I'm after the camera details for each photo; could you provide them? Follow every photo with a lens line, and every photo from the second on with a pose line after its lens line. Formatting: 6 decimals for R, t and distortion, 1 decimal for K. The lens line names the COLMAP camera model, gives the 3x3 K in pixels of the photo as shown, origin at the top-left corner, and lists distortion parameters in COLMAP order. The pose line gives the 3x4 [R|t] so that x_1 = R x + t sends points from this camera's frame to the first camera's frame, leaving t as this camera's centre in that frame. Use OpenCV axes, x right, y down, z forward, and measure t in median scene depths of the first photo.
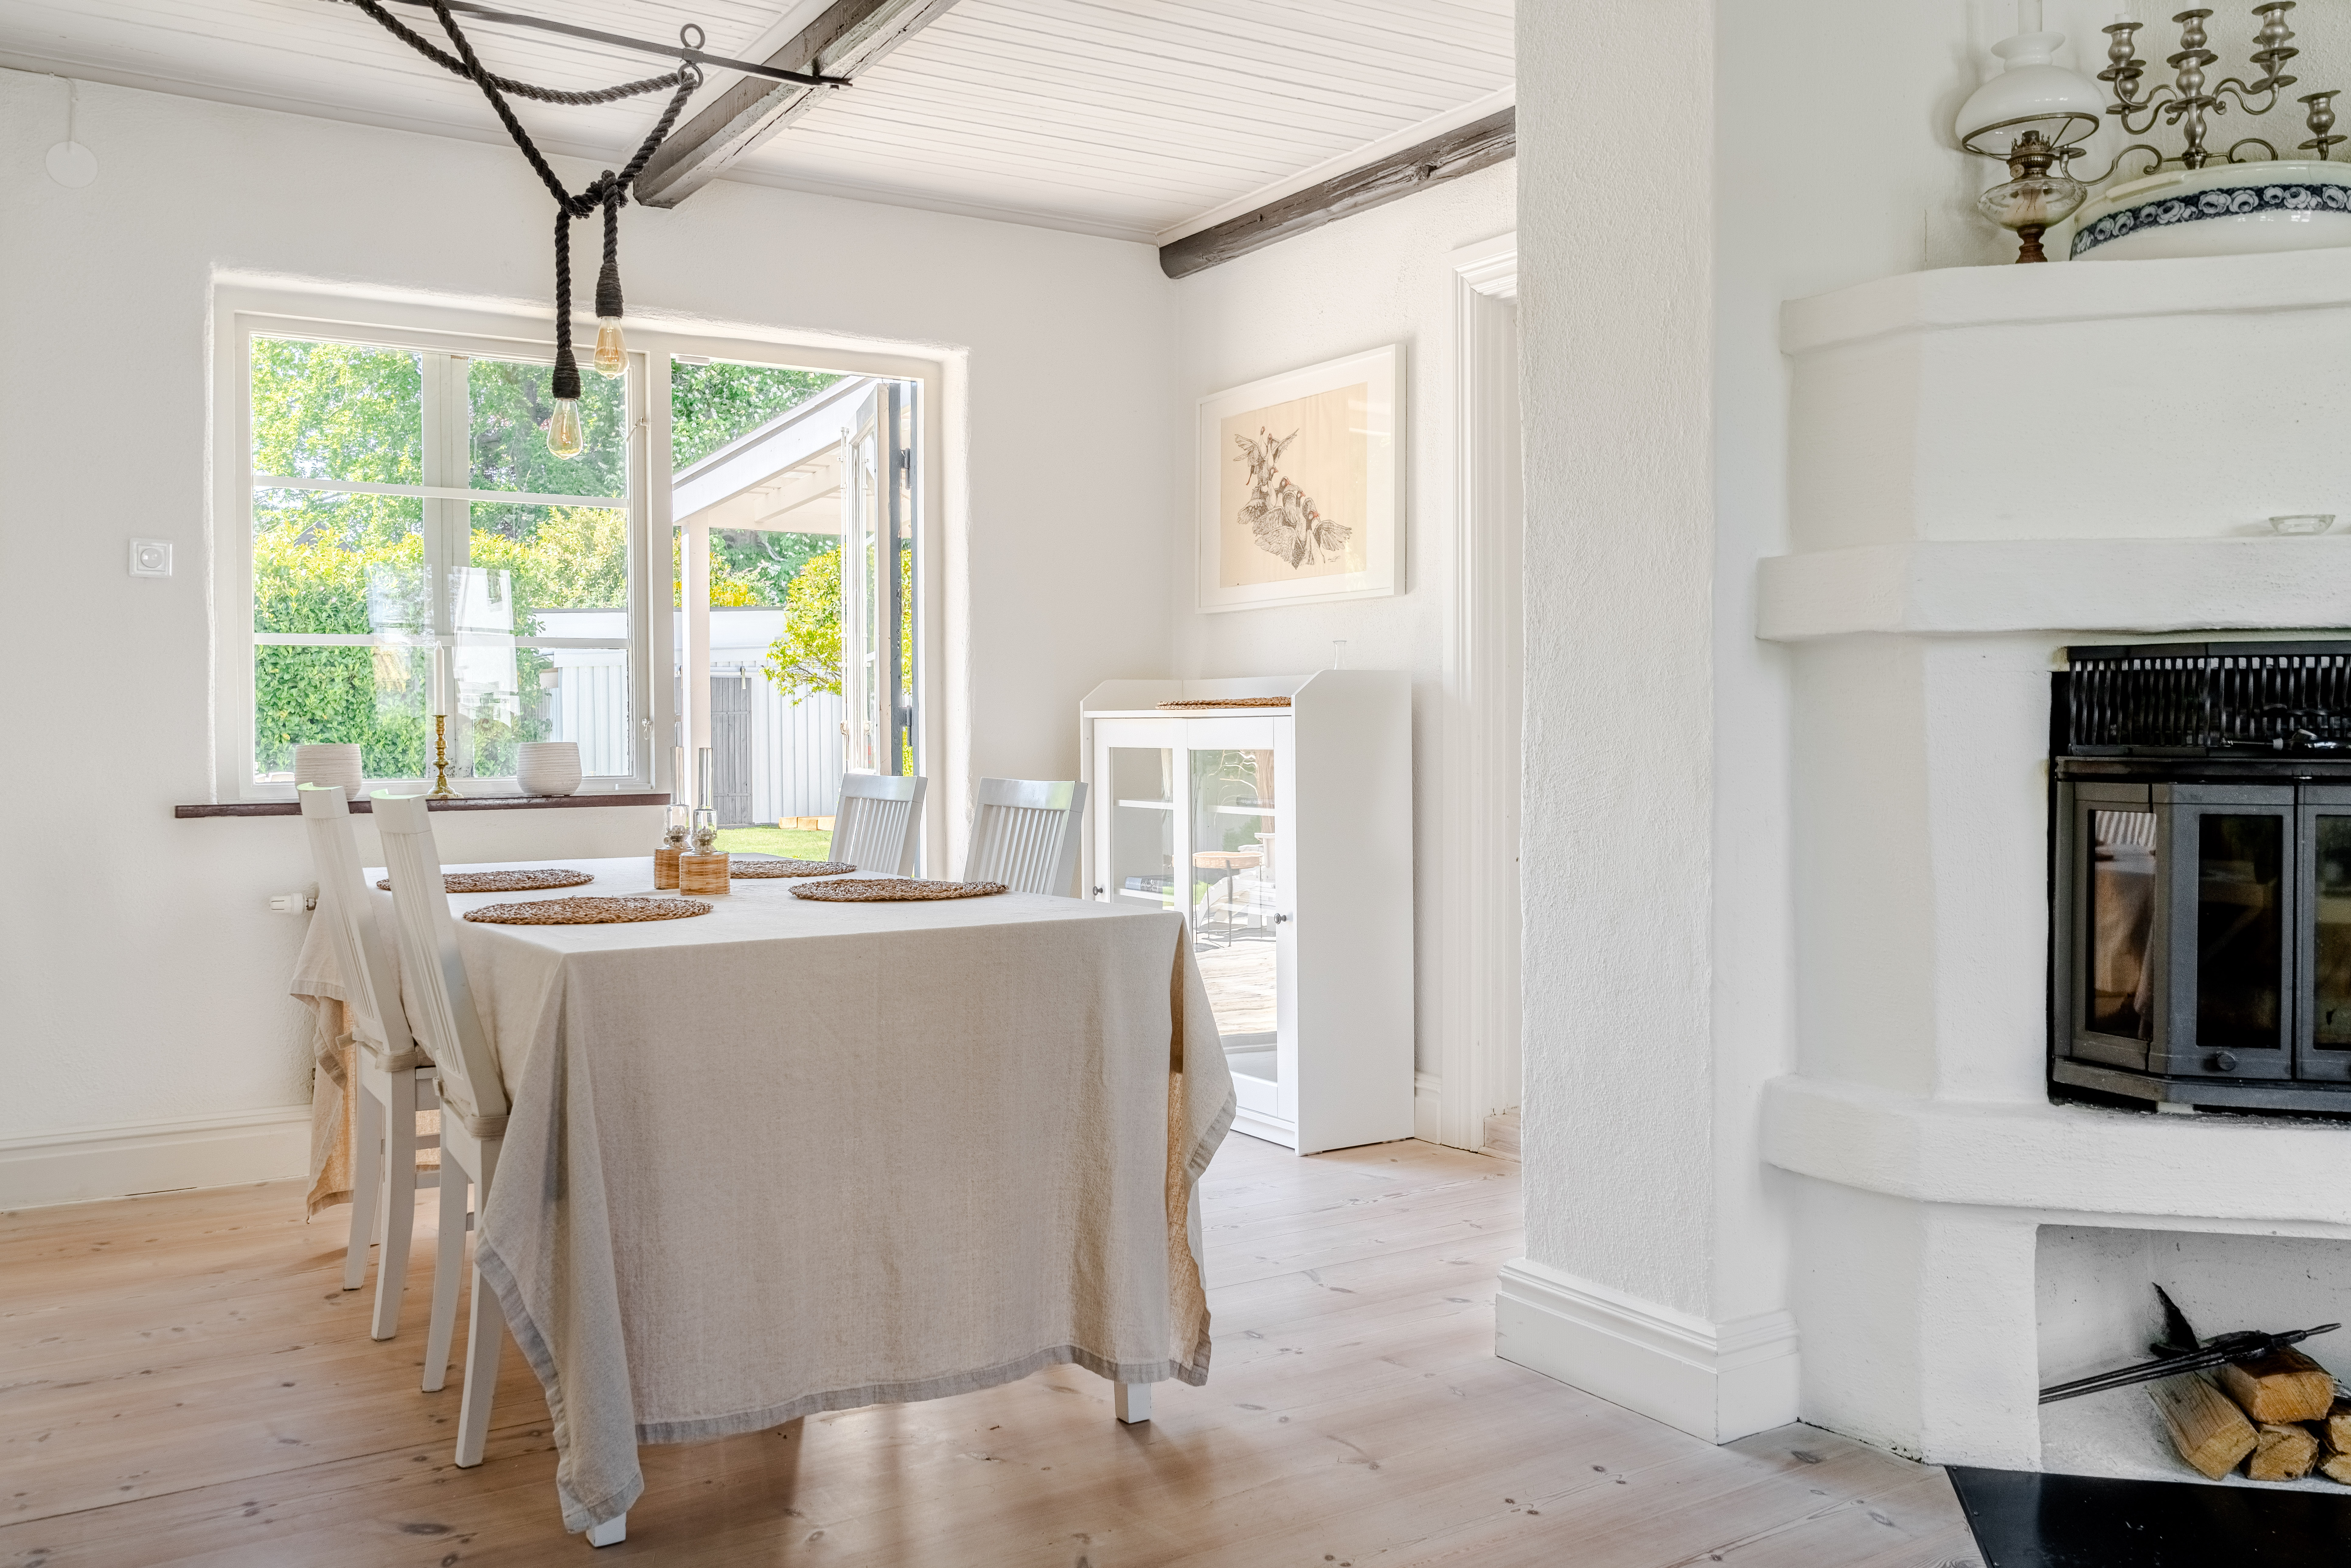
lens RADIAL K [[1892.2, 0, 1206.8], [0, 1892.2, 742.7], [0, 0, 1]] dist [0.003714, -0.015446]
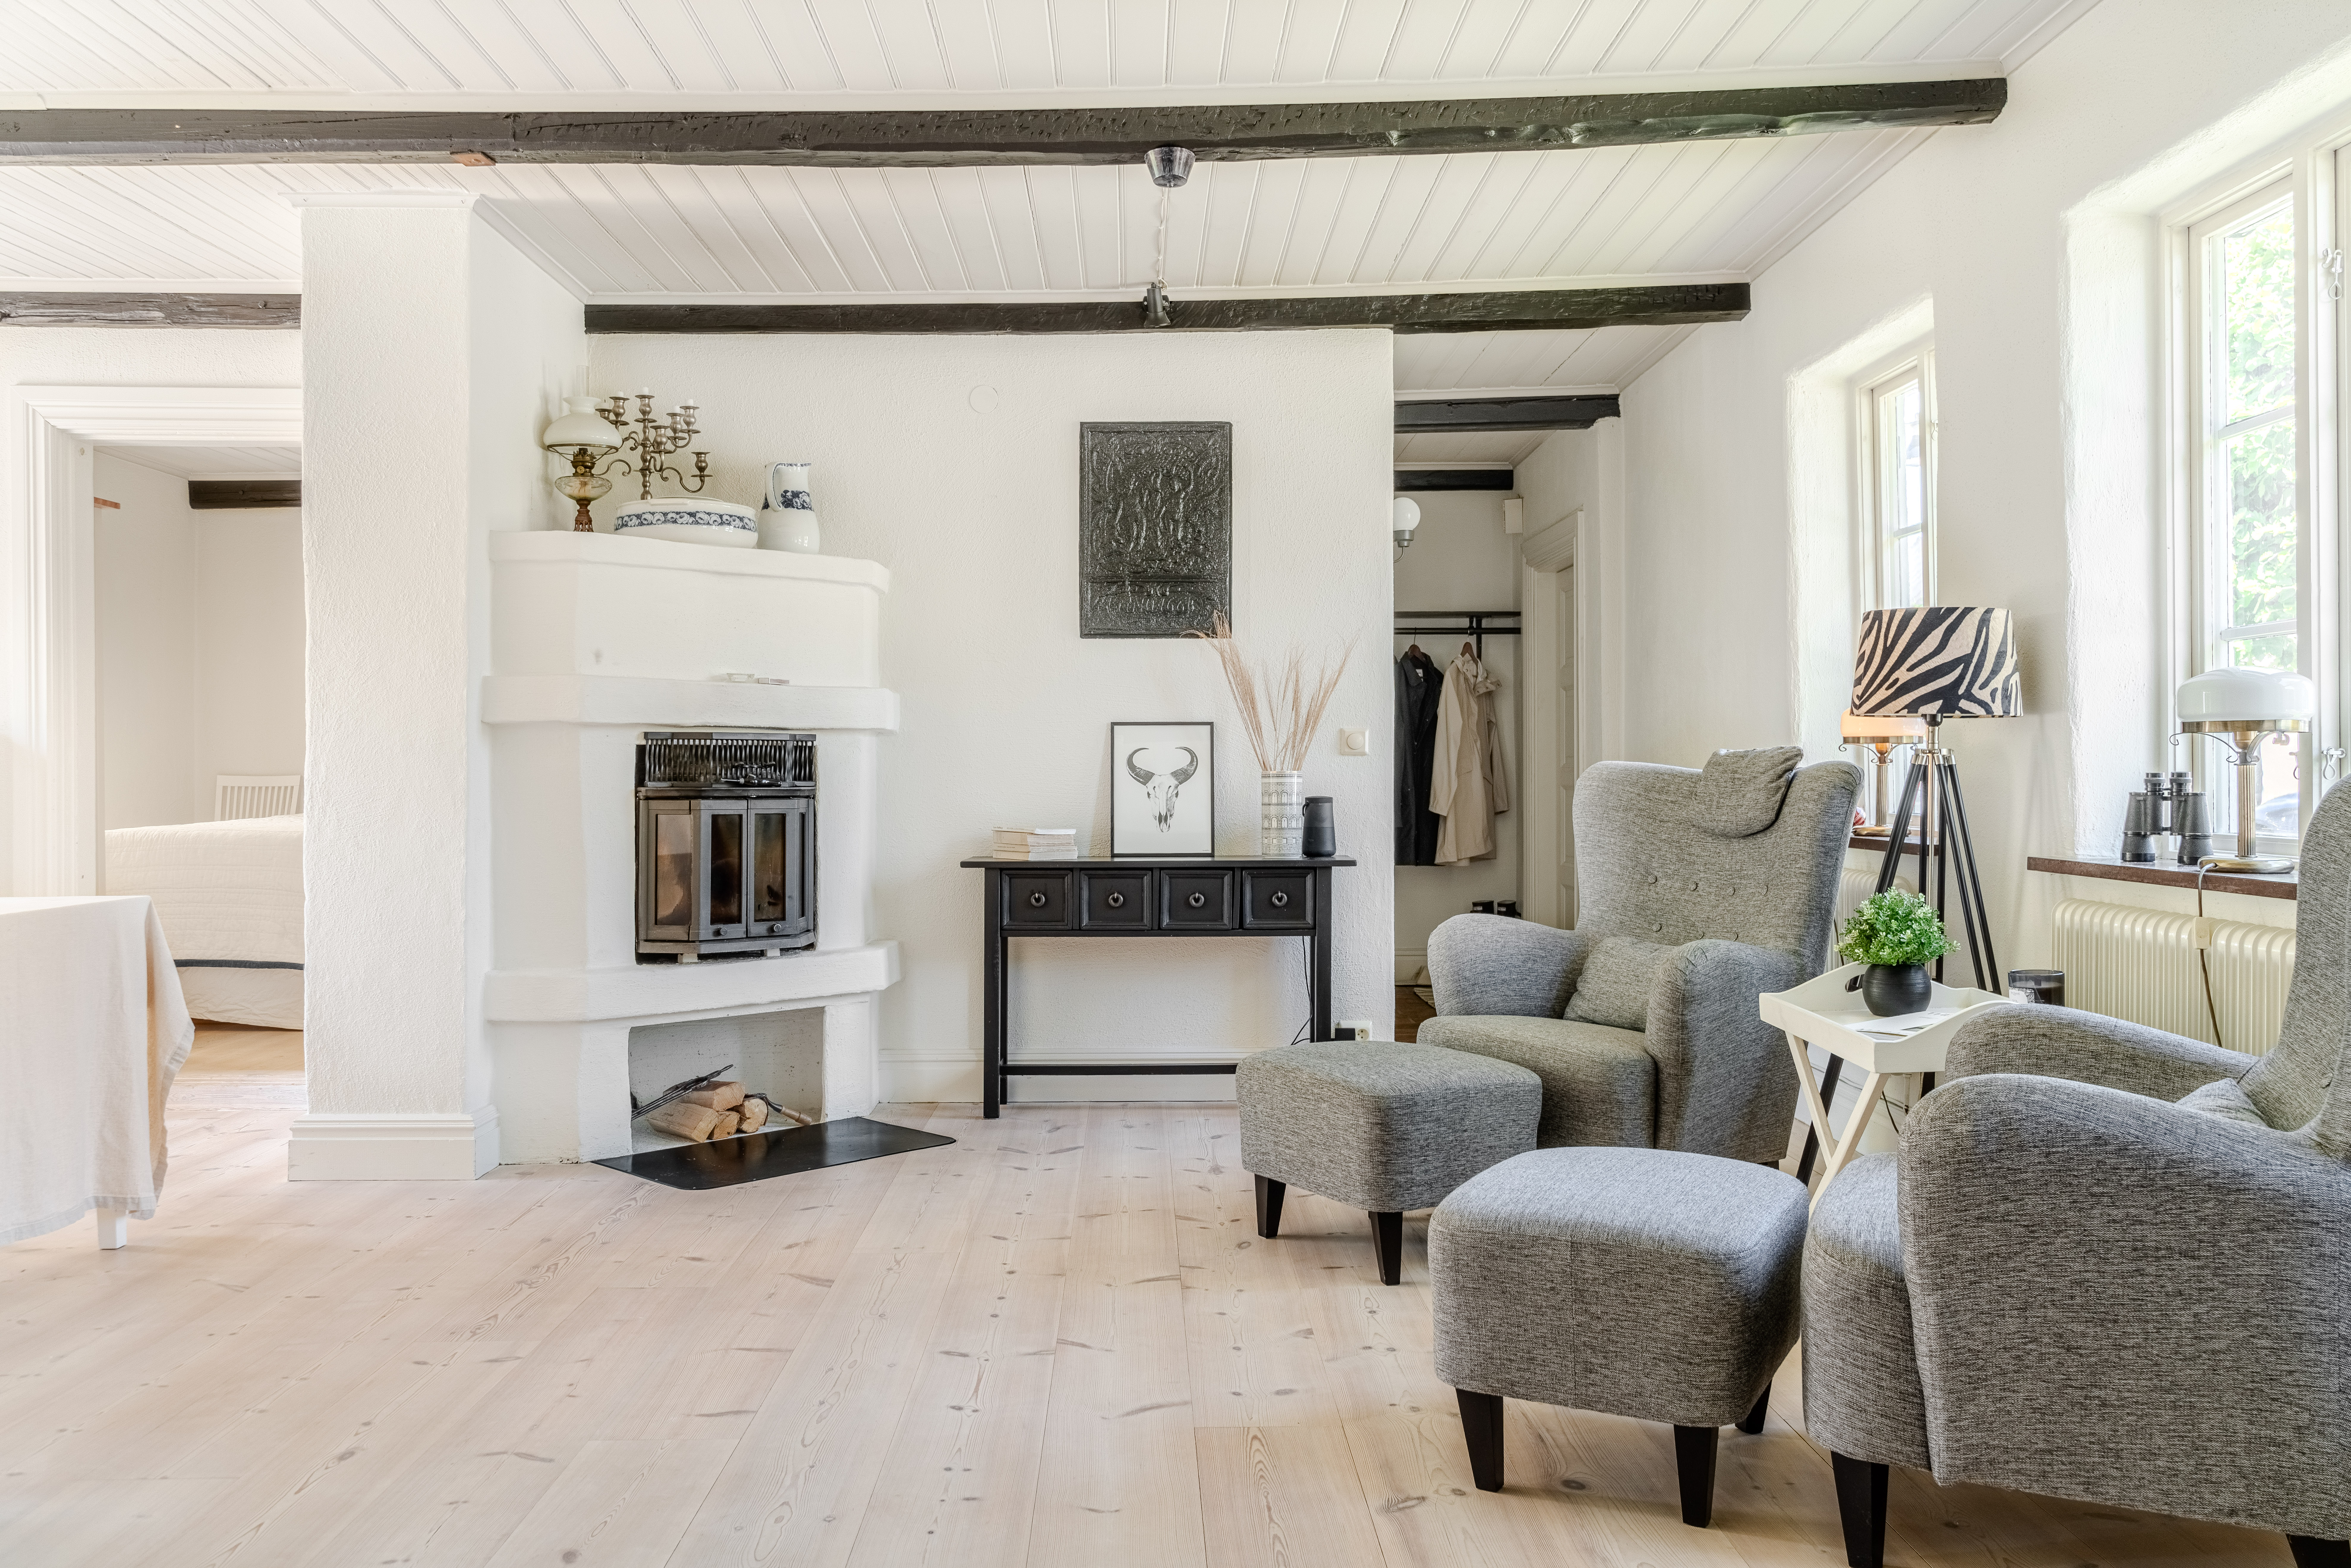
lens RADIAL K [[1892.1, 0, 1175.1], [0, 1892.1, 781.3], [0, 0, 1]] dist [0.003714, -0.015446]
pose [[0.517075, -0.000322, 0.855940, -0.947666], [0.004579, 0.999987, -0.002390, 0.007811], [-0.855928, 0.005155, 0.517069, -0.494627]]
